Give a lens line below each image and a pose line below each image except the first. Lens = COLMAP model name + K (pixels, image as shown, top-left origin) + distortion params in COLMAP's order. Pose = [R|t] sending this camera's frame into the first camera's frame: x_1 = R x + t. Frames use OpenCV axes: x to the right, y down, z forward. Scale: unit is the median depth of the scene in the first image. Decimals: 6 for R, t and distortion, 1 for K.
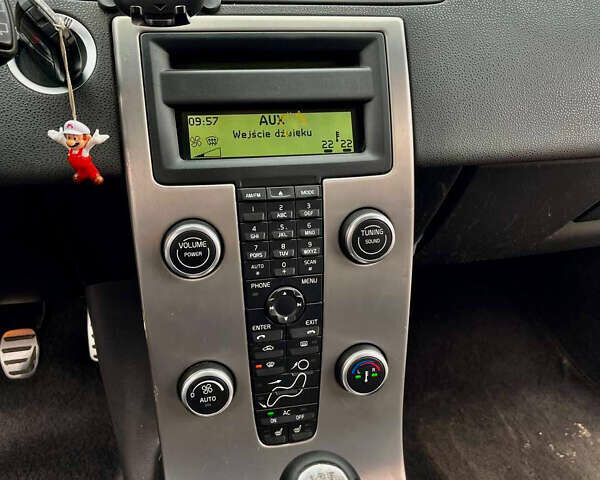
lens RADIAL K [[702.7, 0, 312.2], [0, 702.7, 239.8], [0, 0, 1]] dist [0.044534, -0.066408]
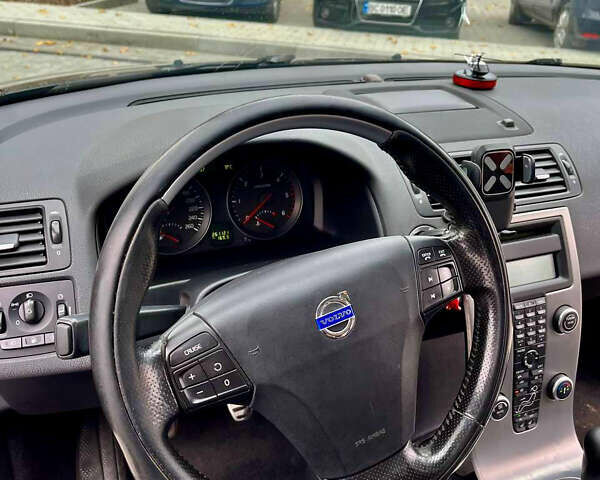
lens RADIAL K [[686.3, 0, 300.0], [0, 686.3, 240.0], [0, 0, 1]] dist [0.014793, -0.026745]
pose [[0.982285, -0.082381, 0.168316, -0.956634], [0.086828, 0.996038, -0.019222, -0.254863], [-0.166066, 0.033496, 0.985546, -0.786966]]
